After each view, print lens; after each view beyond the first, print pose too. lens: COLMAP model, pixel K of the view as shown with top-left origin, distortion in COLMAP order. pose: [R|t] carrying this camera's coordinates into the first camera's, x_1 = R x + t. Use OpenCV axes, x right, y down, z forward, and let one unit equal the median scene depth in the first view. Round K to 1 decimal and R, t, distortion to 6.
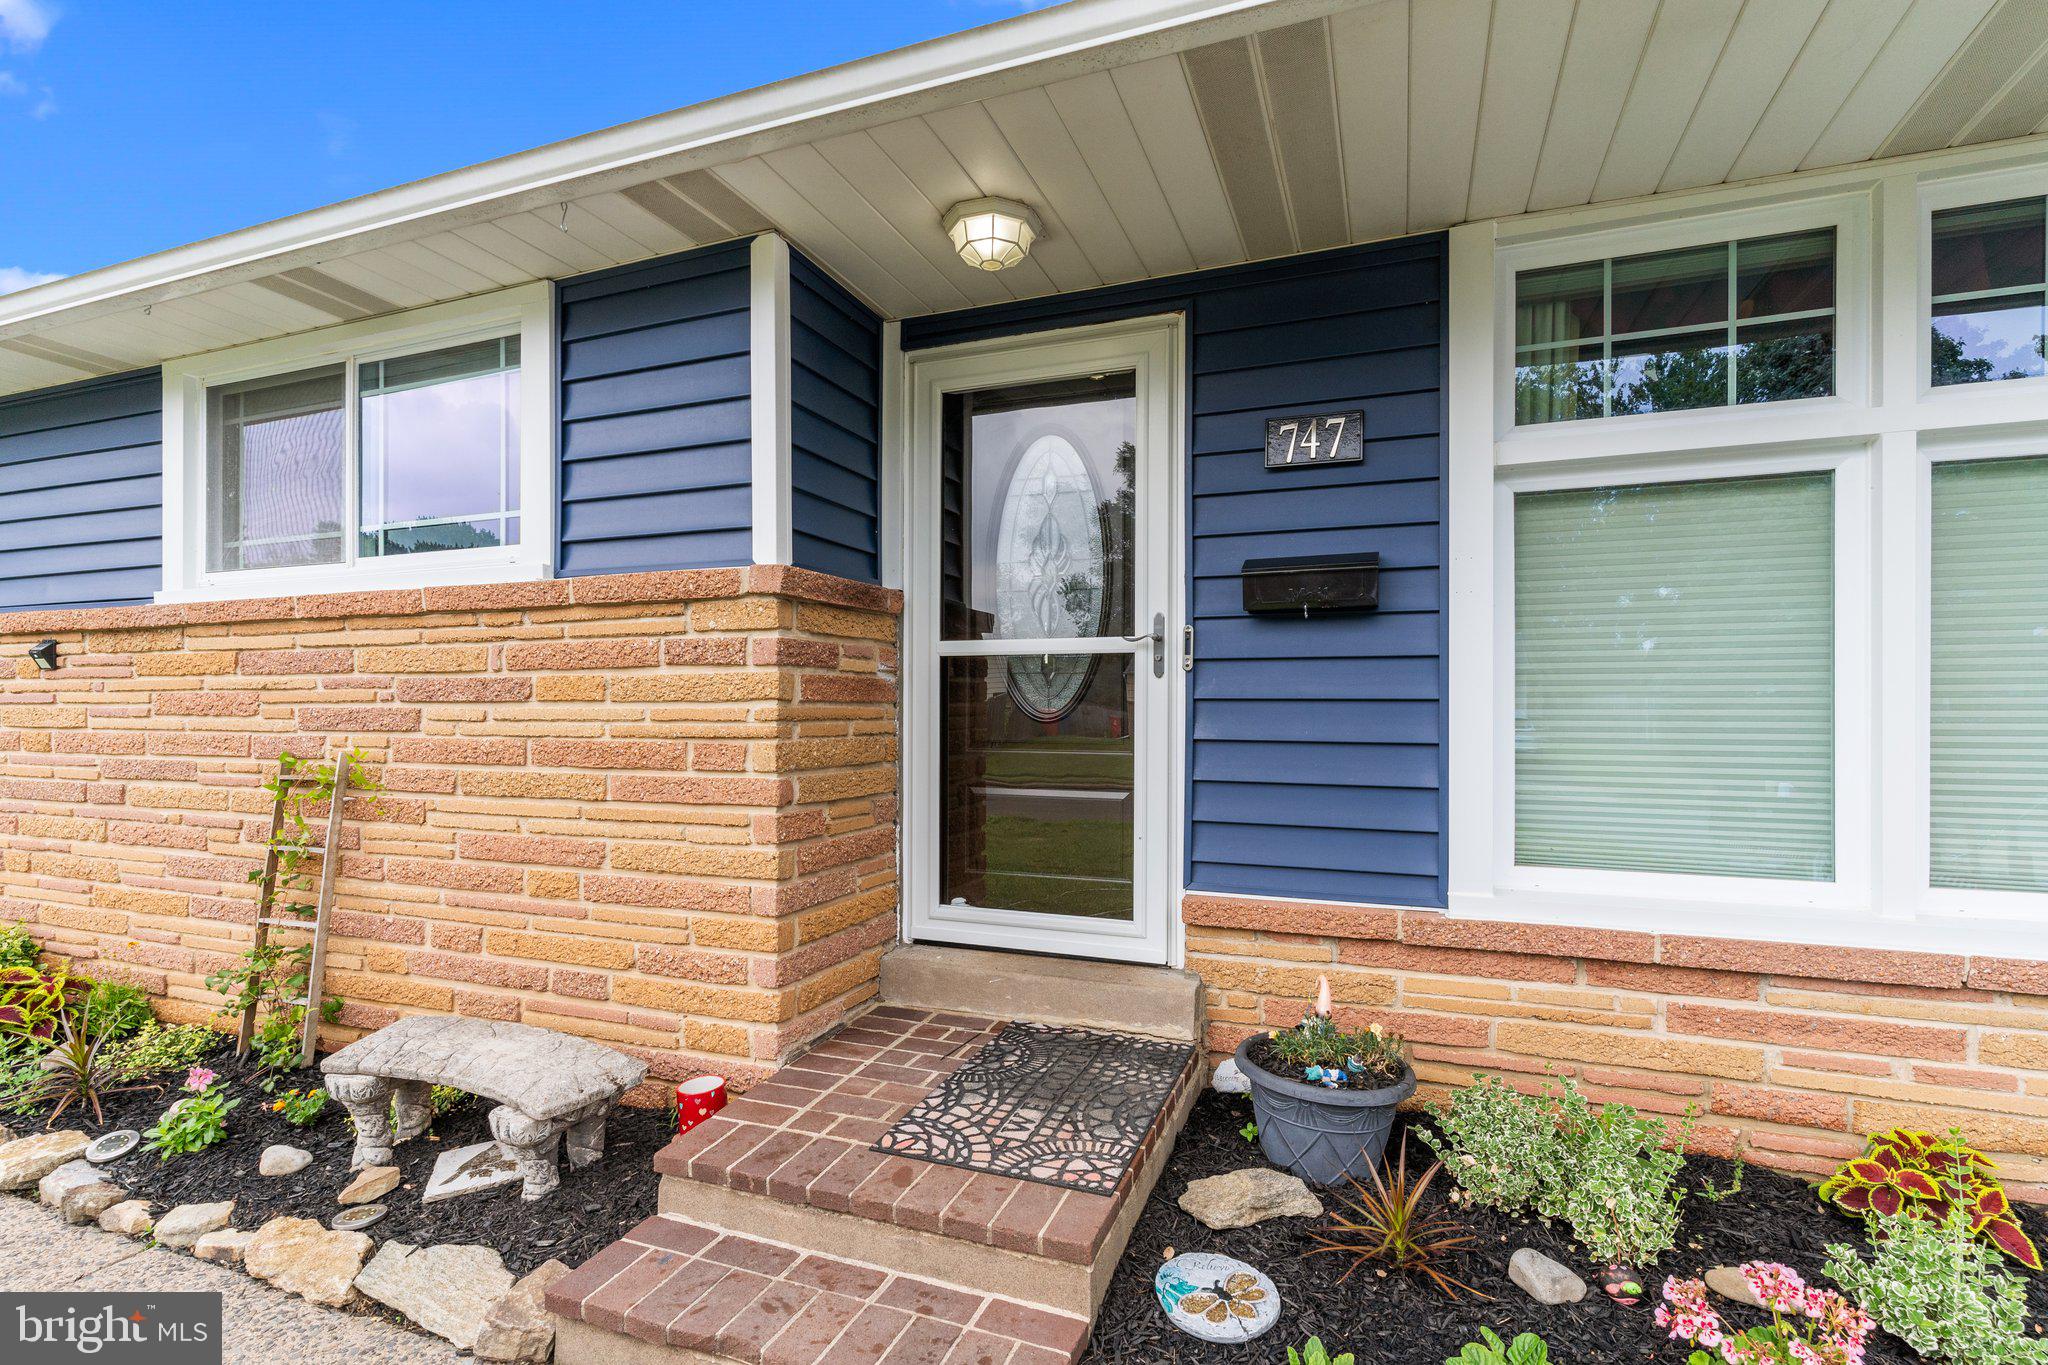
lens RADIAL K [[985.0, 0, 1019.5], [0, 985.0, 706.6], [0, 0, 1]] dist [0.001965, 0.000321]
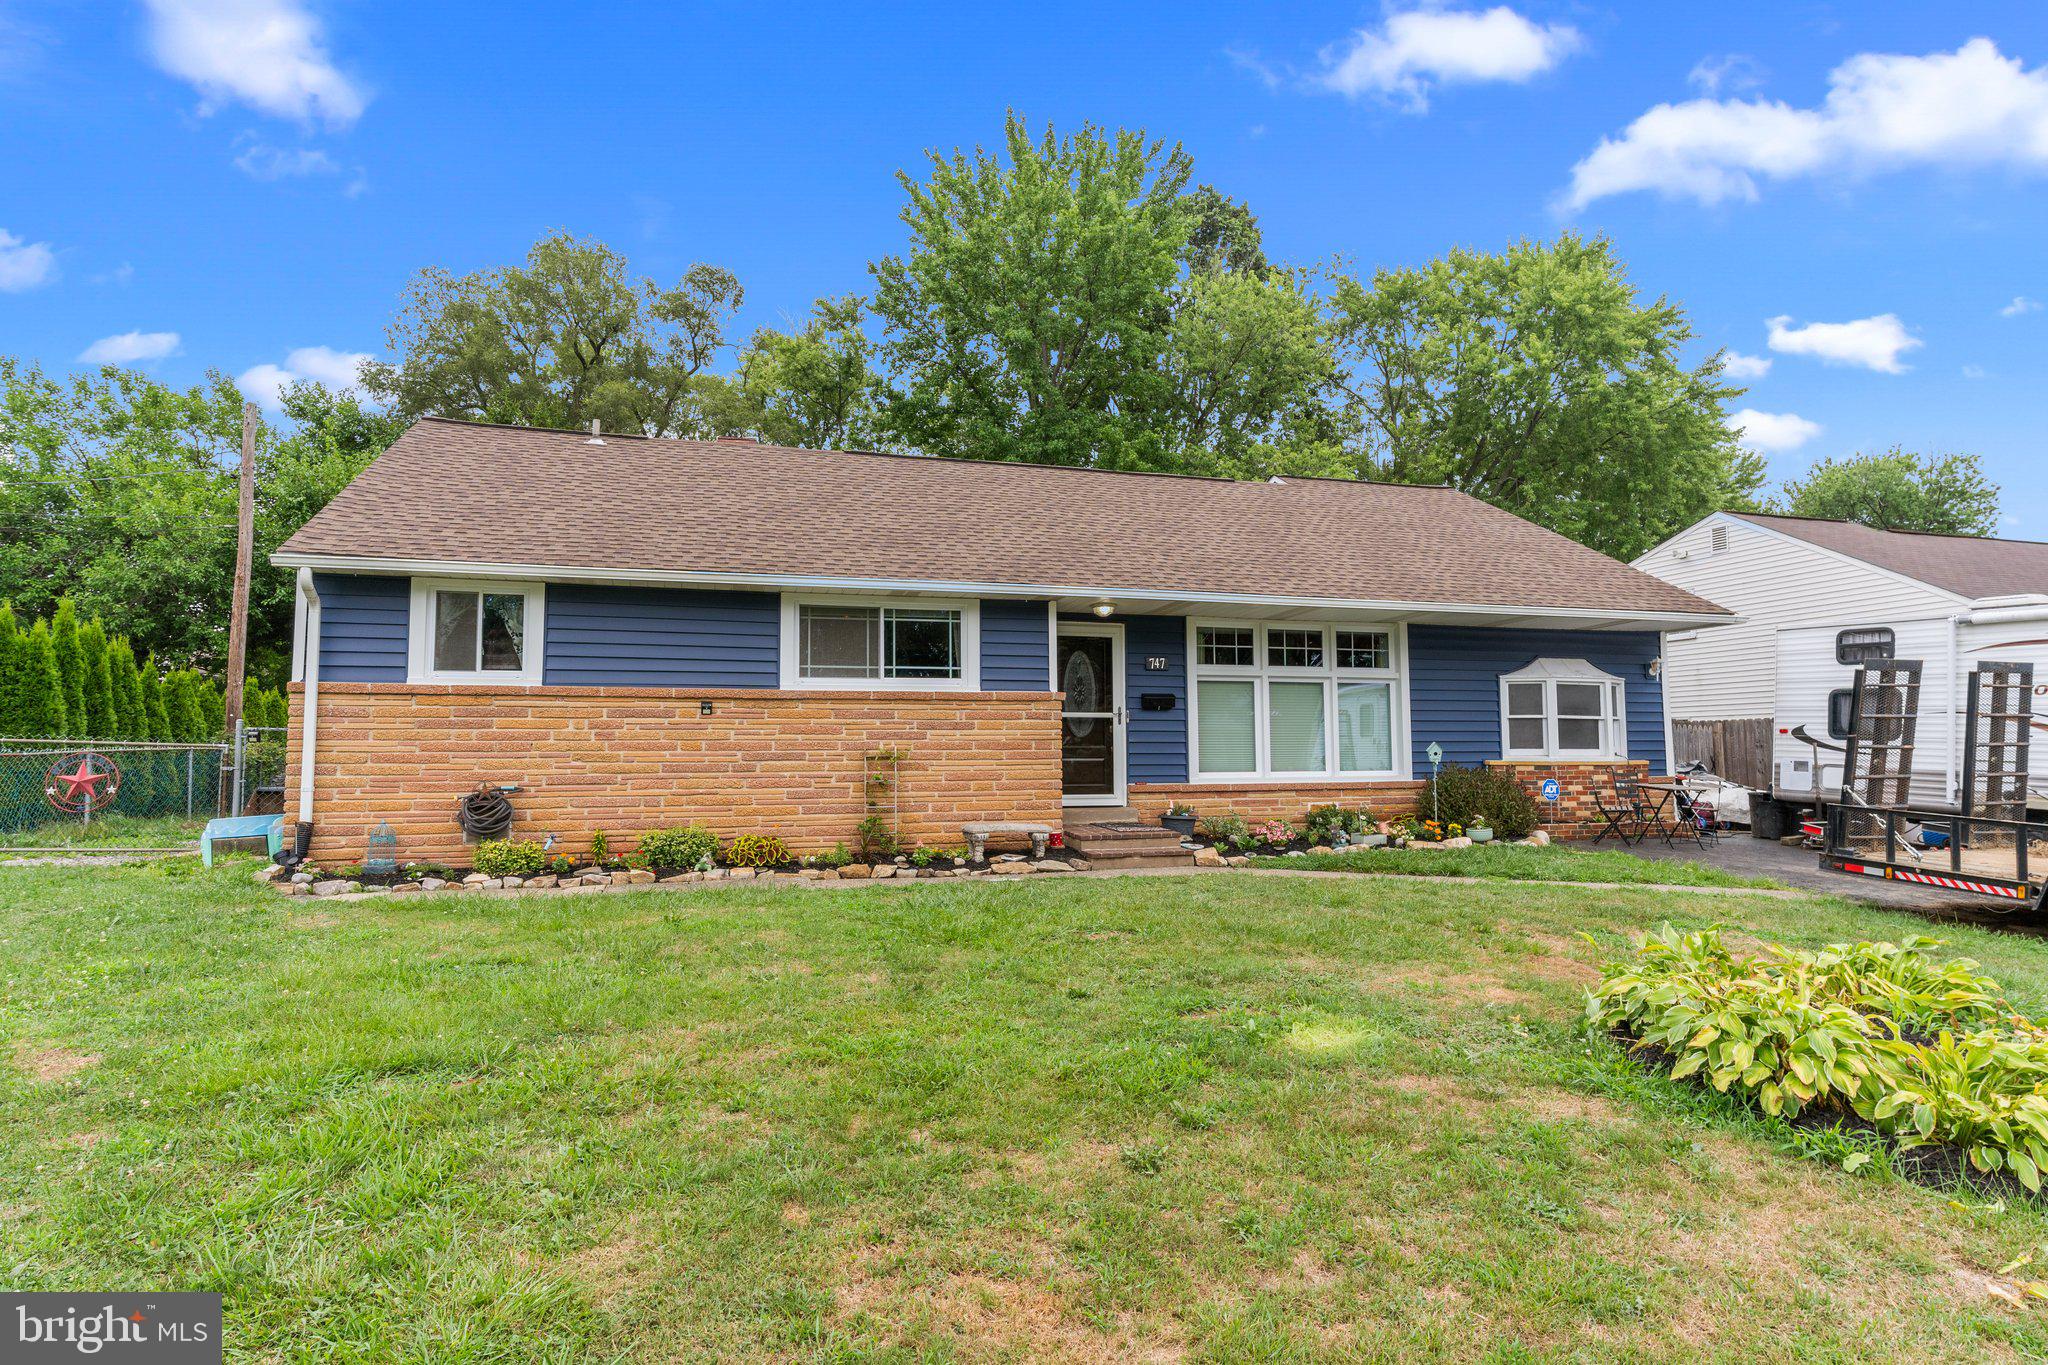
lens RADIAL K [[1079.2, 0, 1025.9], [0, 1079.2, 639.8], [0, 0, 1]] dist [0.002805, -0.000039]
pose [[0.785731, 0.061274, 0.615526, -2.634886], [0.001660, 0.994869, -0.101156, 0.061847], [-0.618566, 0.080502, 0.781598, -1.936250]]
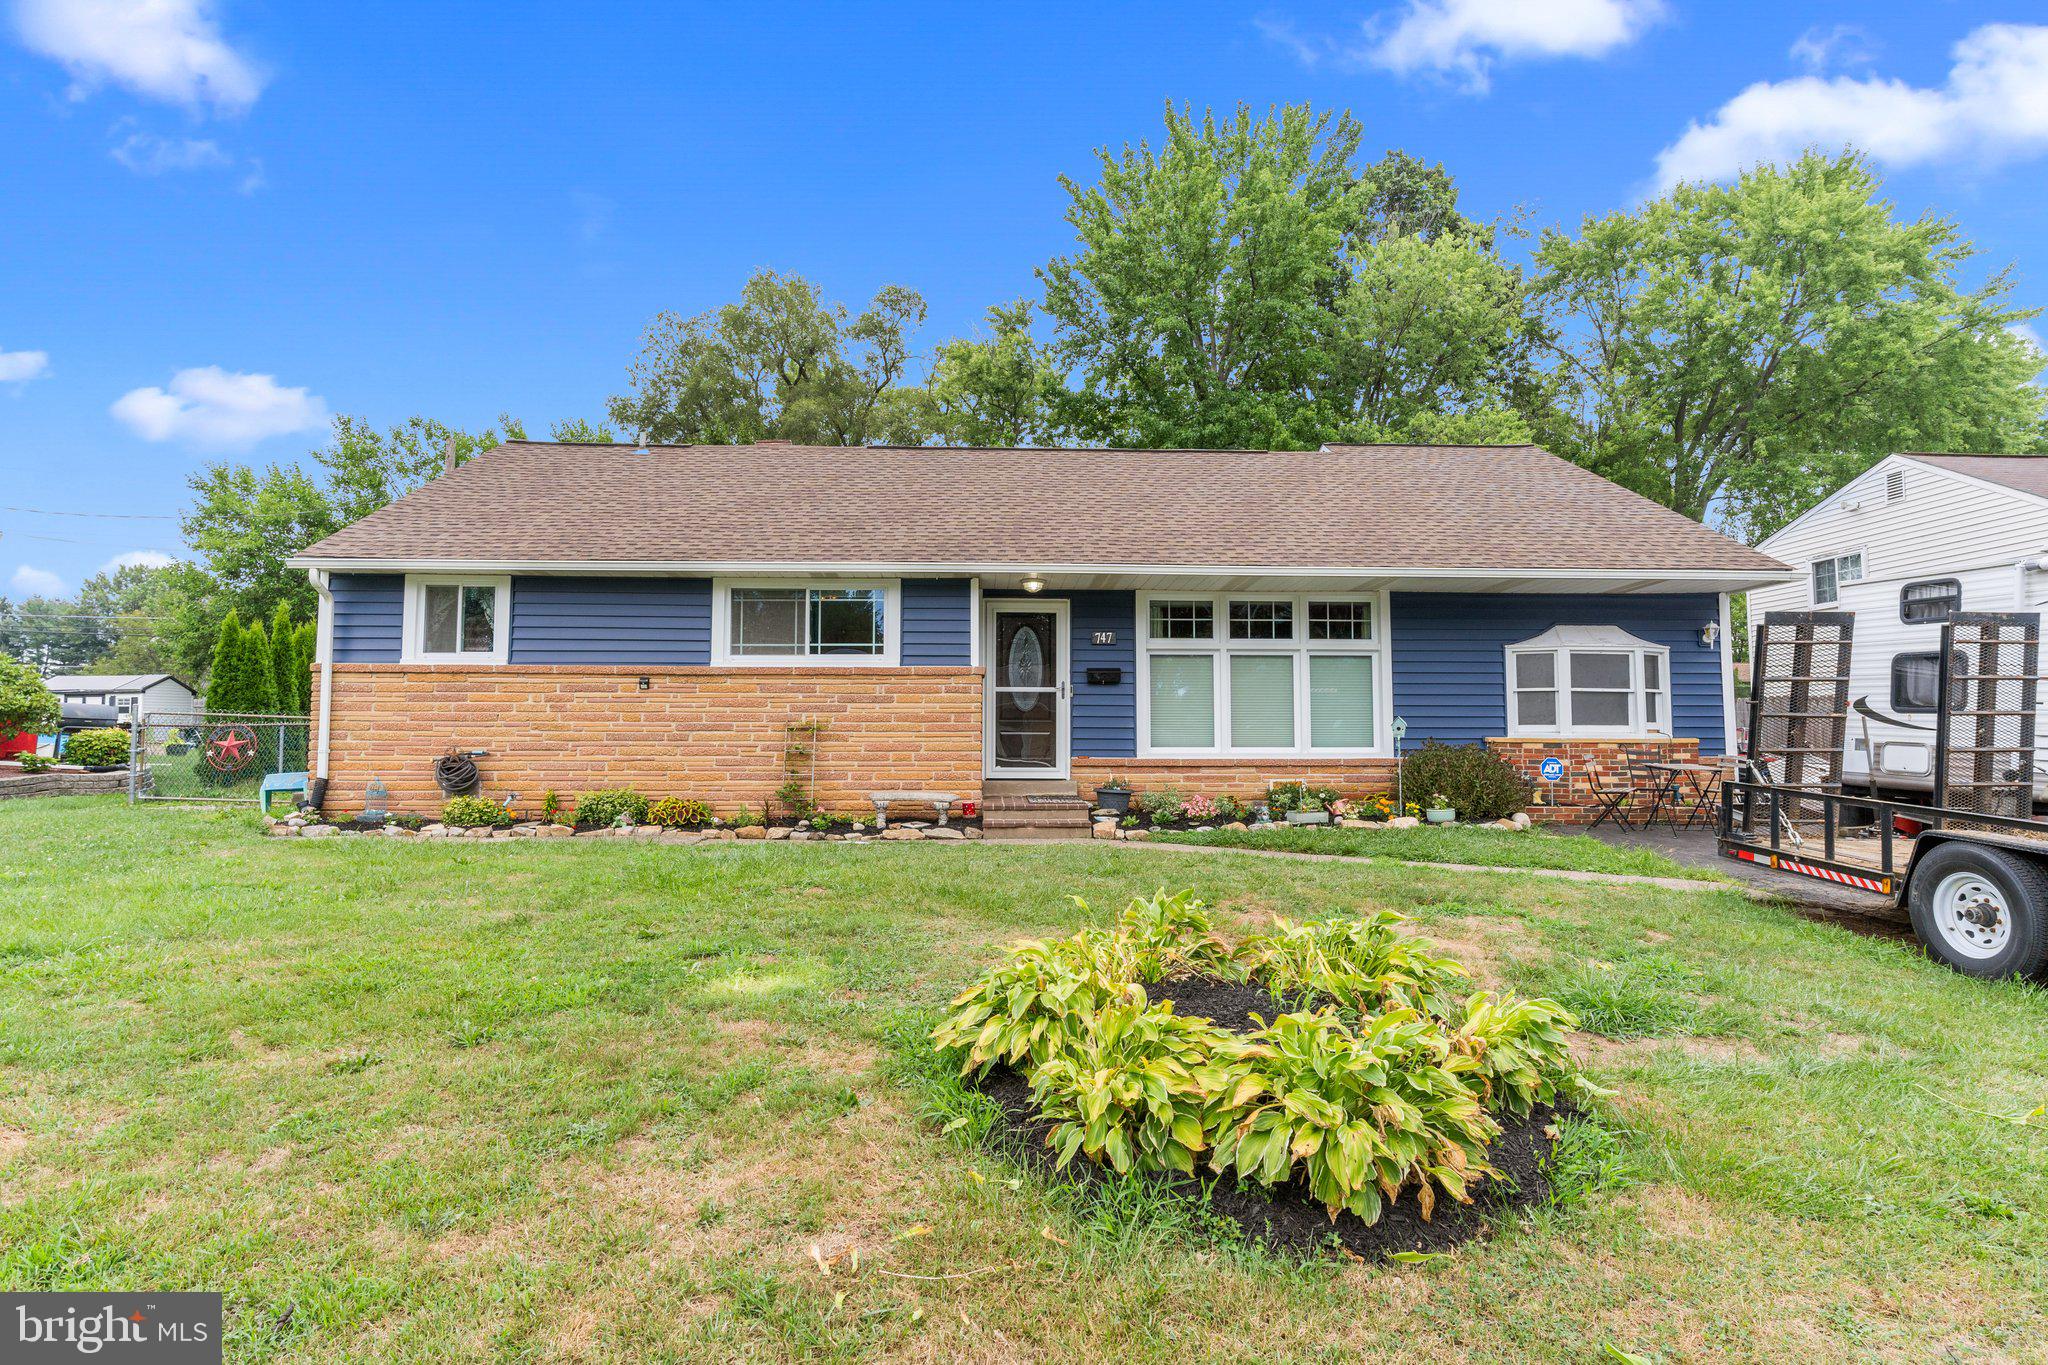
lens RADIAL K [[1049.6, 0, 1032.0], [0, 1049.6, 637.6], [0, 0, 1]] dist [-0.004742, 0.000020]
pose [[0.913702, 0.041201, 0.404292, -1.575419], [-0.003016, 0.995507, -0.094635, 0.114689], [-0.406375, 0.085249, 0.909721, -2.551598]]
